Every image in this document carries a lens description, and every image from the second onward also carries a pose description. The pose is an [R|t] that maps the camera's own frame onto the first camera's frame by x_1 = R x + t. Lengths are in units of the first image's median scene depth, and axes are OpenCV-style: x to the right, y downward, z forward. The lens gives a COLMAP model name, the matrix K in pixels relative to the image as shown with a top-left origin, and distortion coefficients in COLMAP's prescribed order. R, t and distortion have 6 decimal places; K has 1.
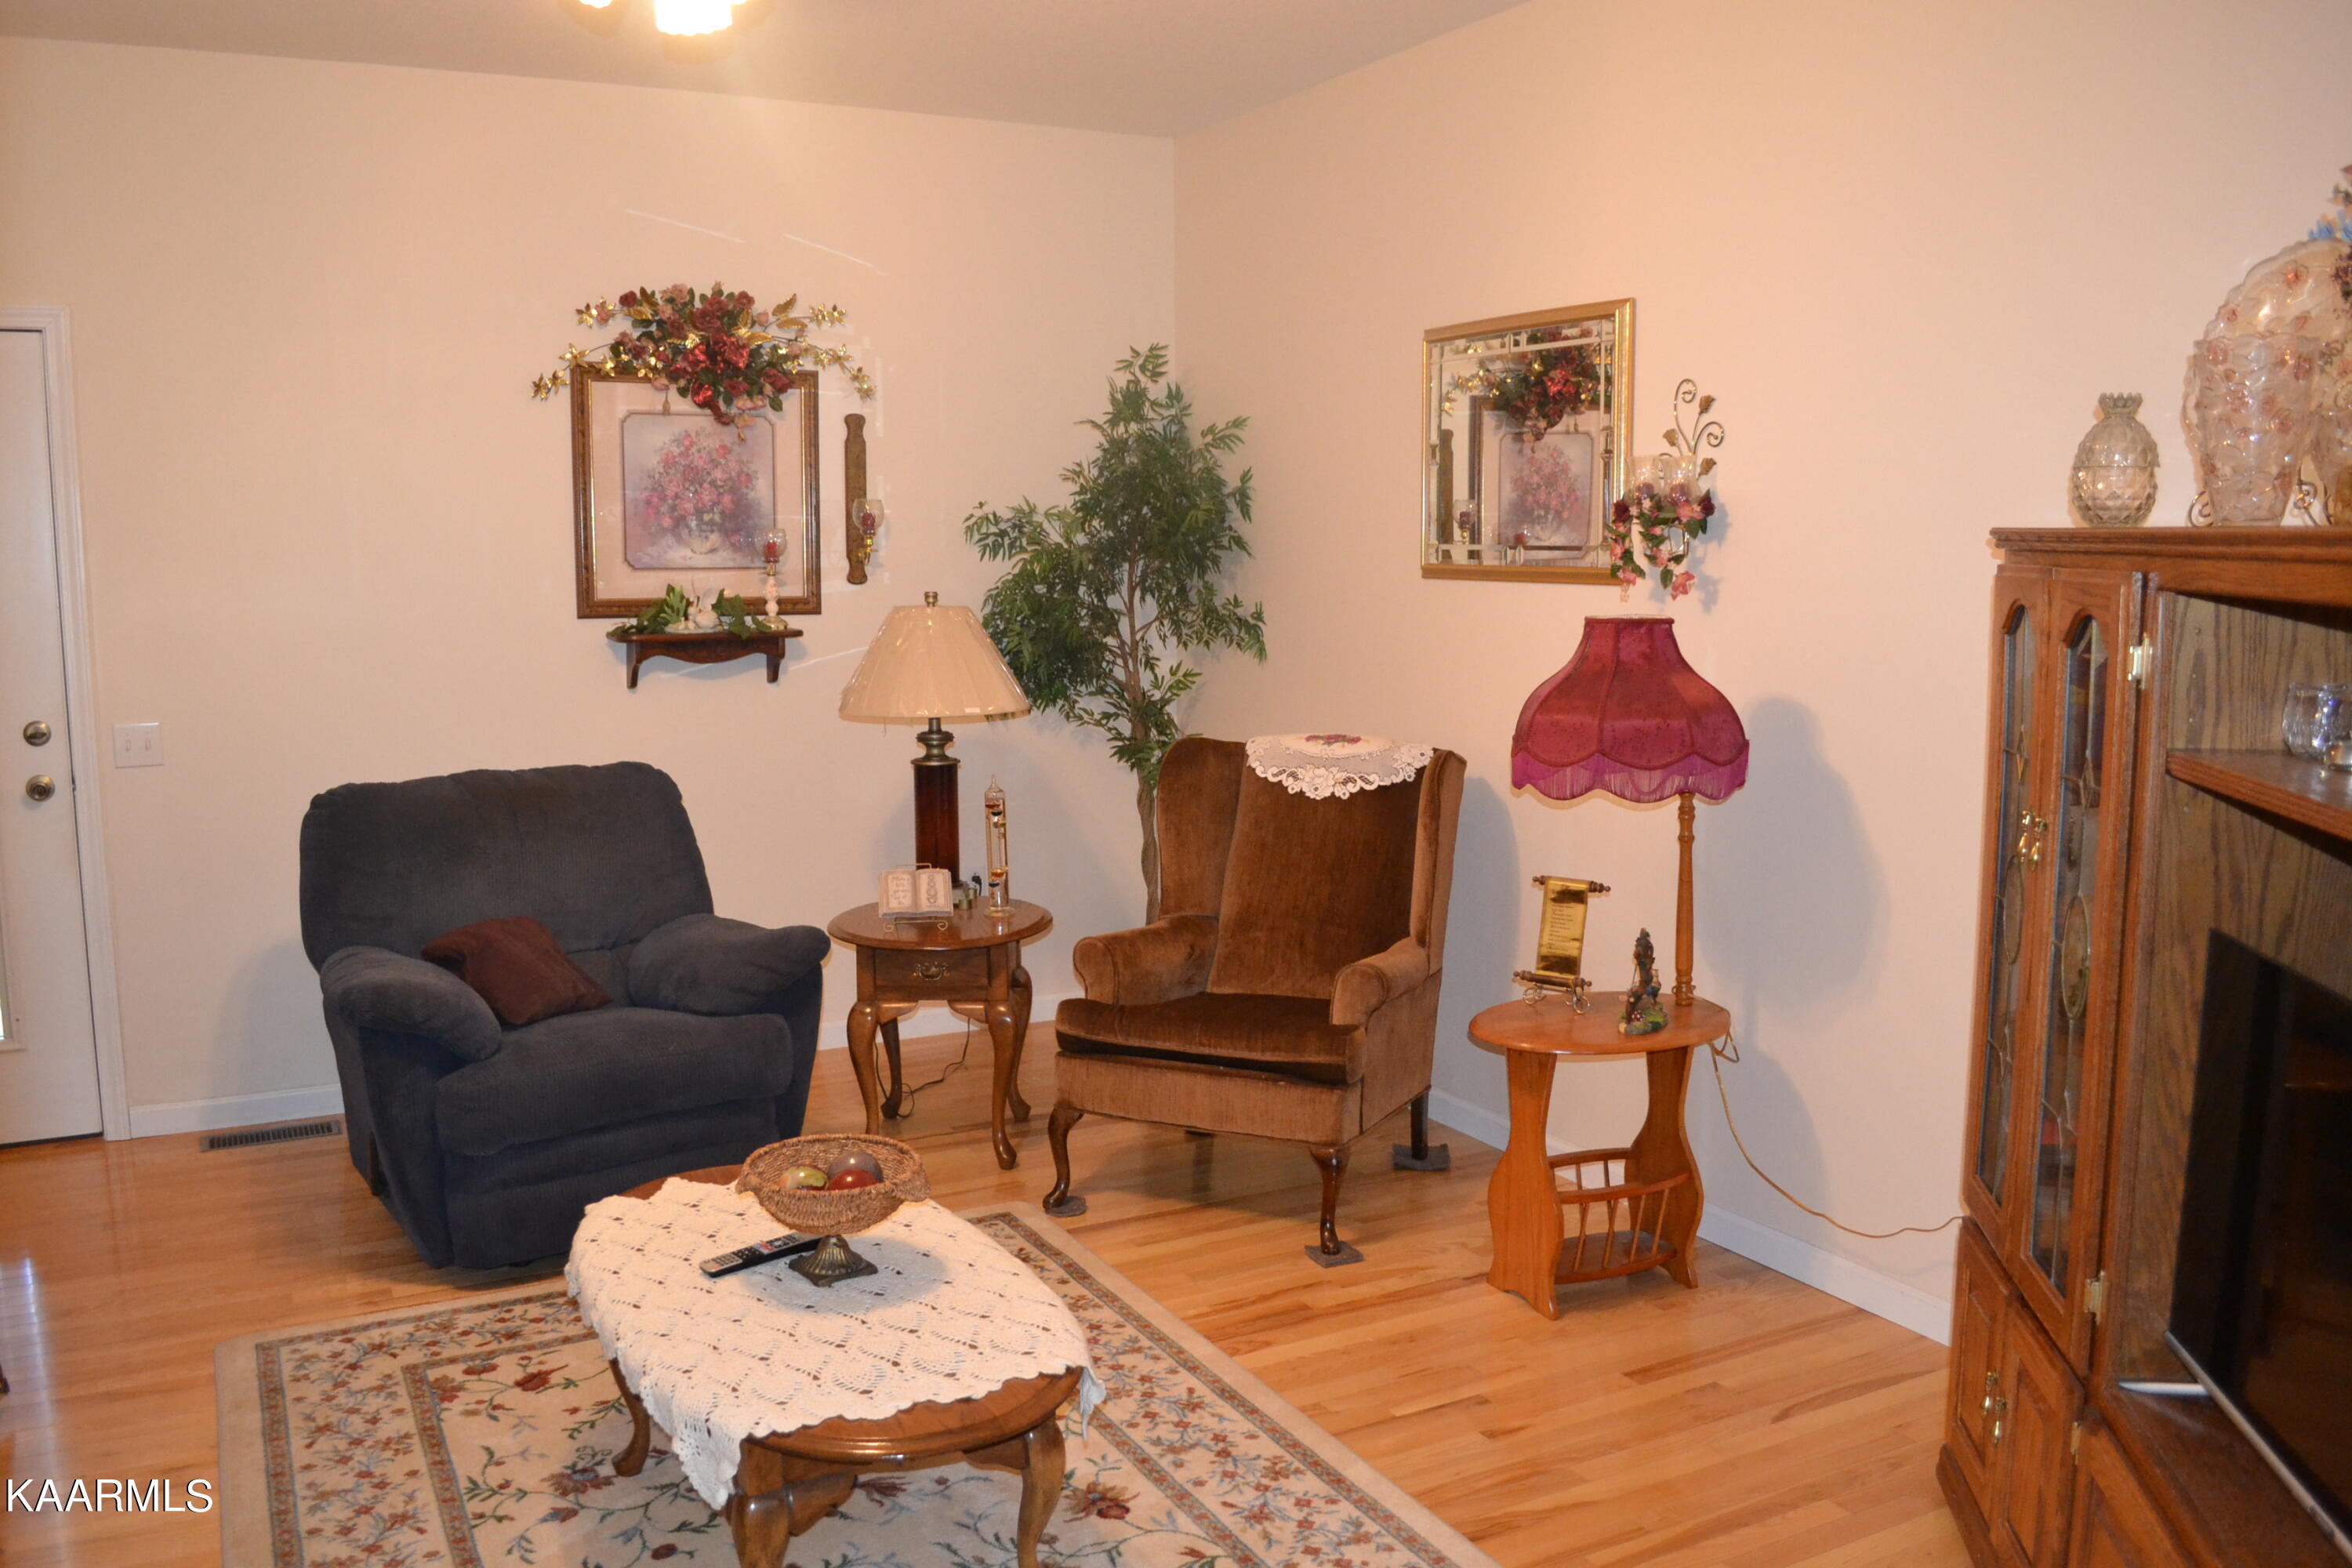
lens RADIAL K [[1921.4, 0, 1166.6], [0, 1921.4, 793.9], [0, 0, 1]] dist [-0.081496, 0.013450]
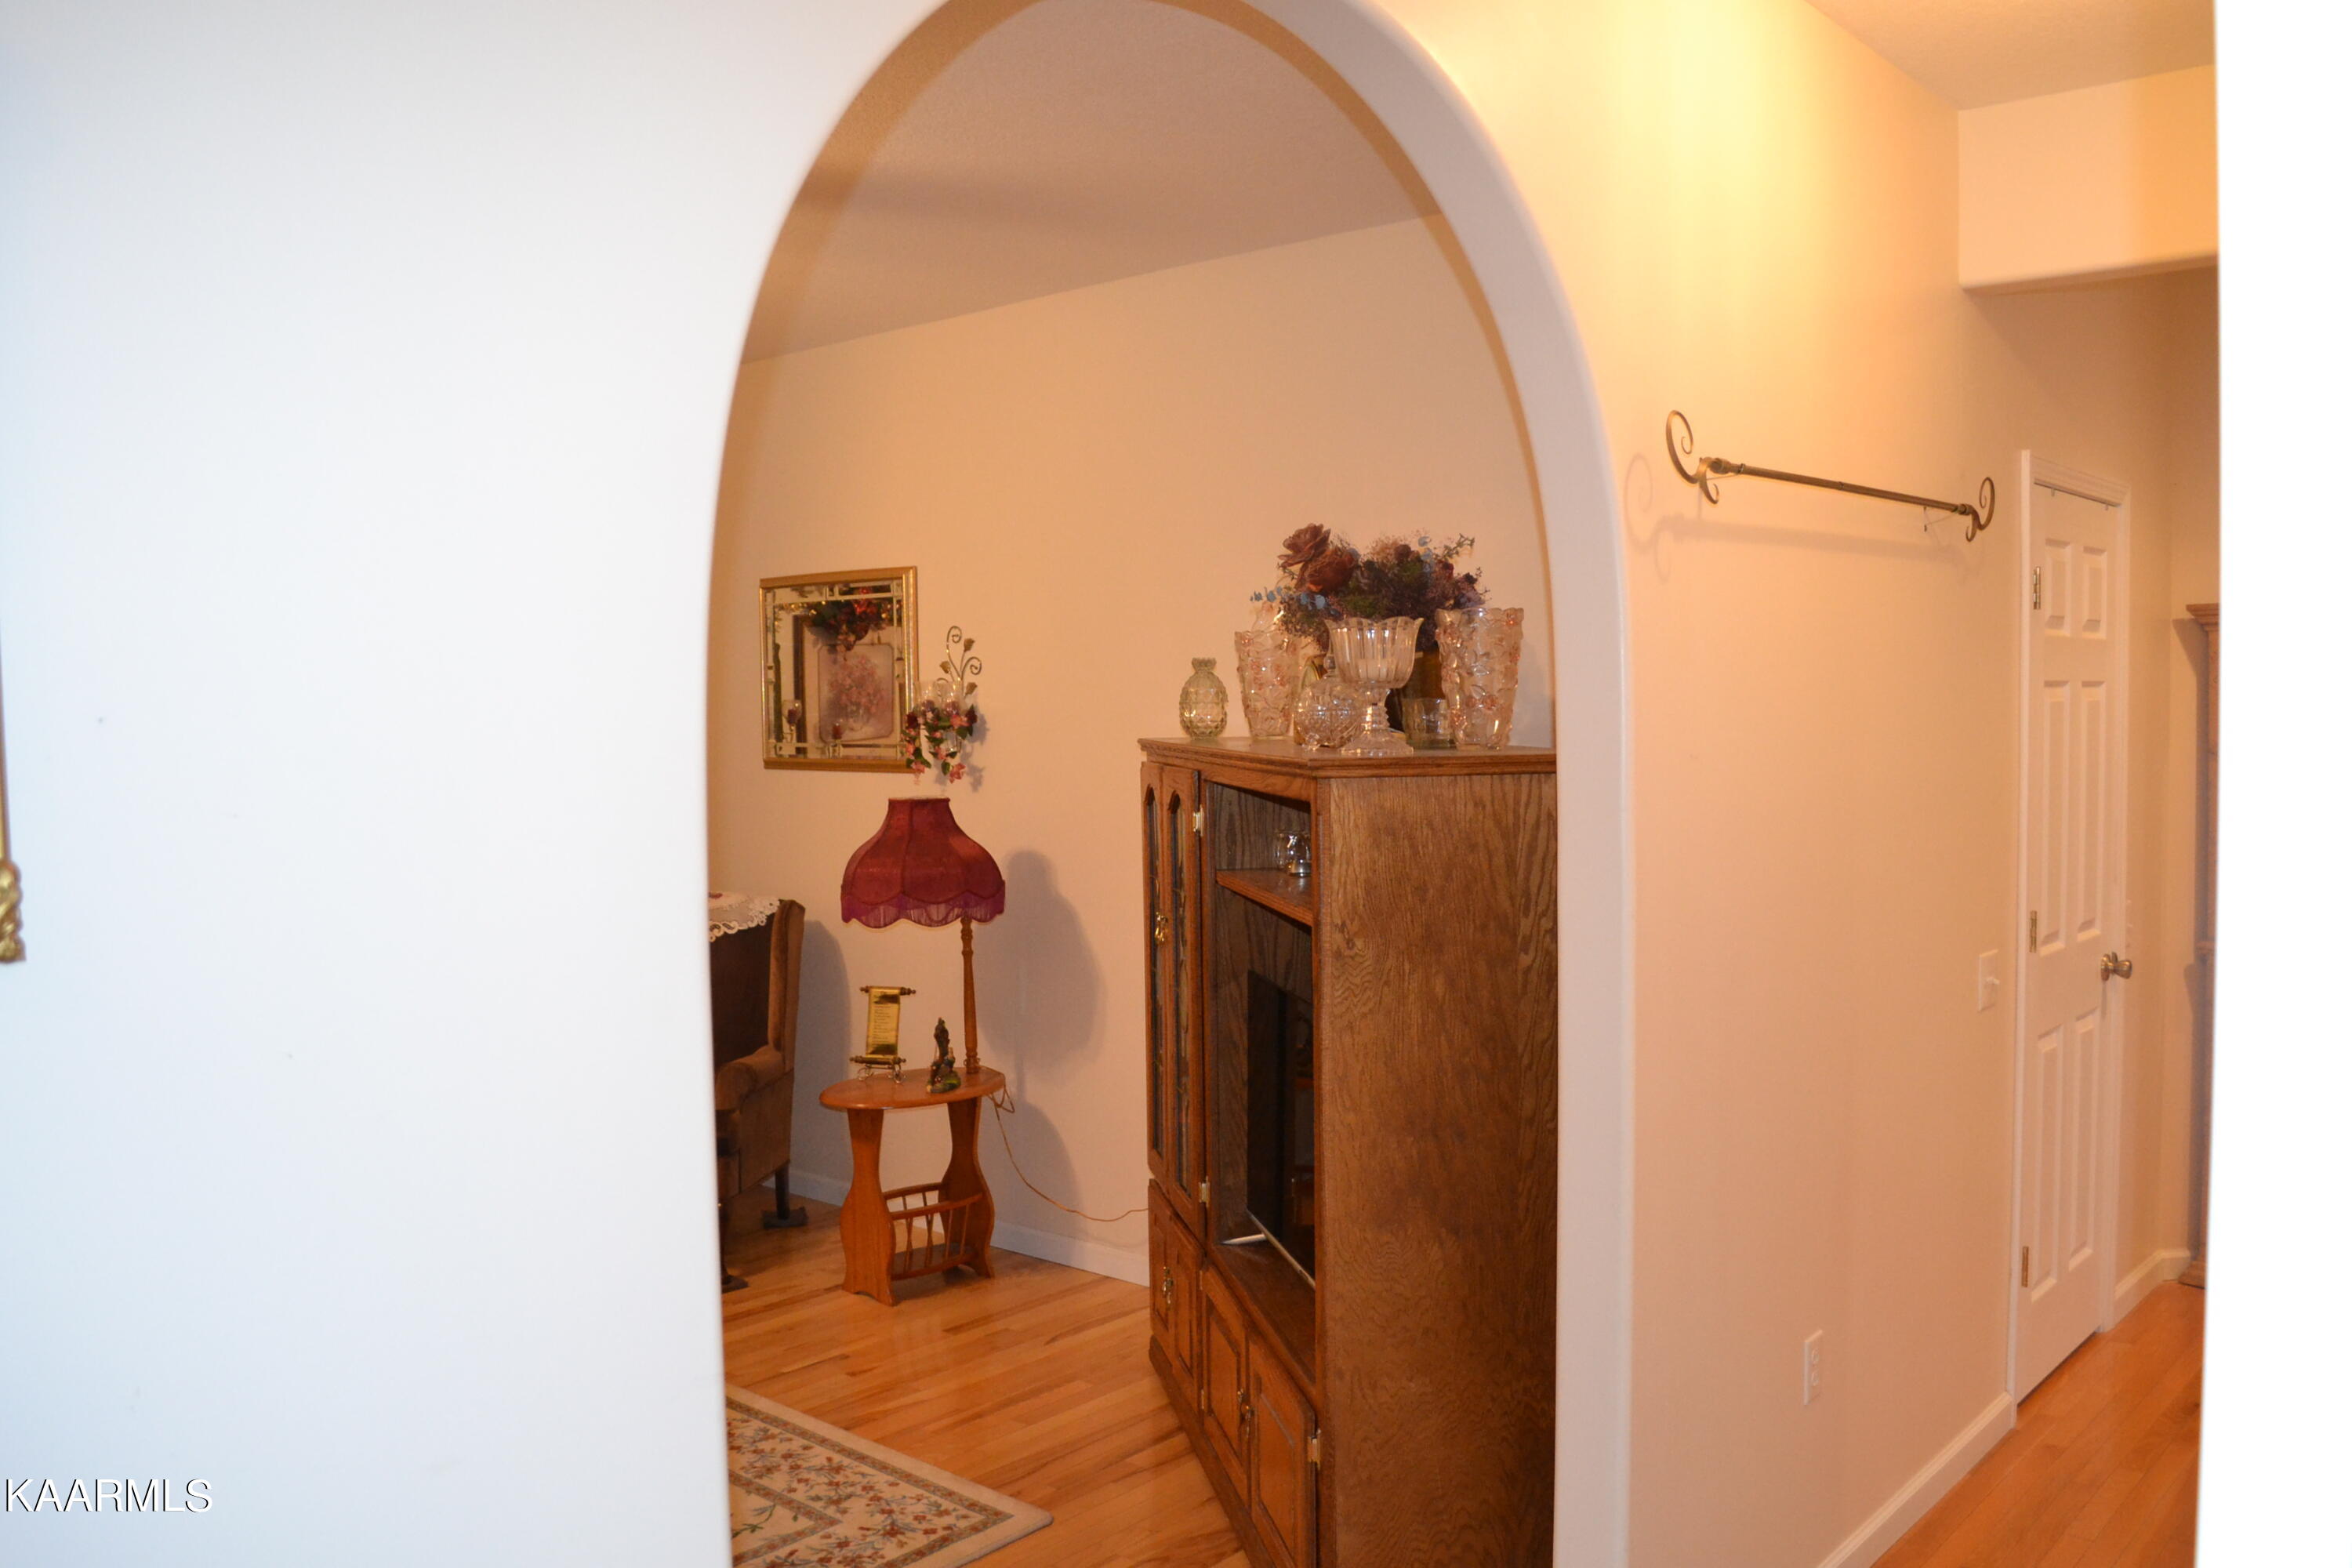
lens RADIAL K [[1921.4, 0, 1166.6], [0, 1921.4, 793.9], [0, 0, 1]] dist [-0.081496, 0.013450]
pose [[0.937892, -0.026839, 0.345887, -0.074953], [0.056410, 0.995533, -0.075711, 0.021901], [-0.342310, 0.090520, 0.935217, -0.377141]]
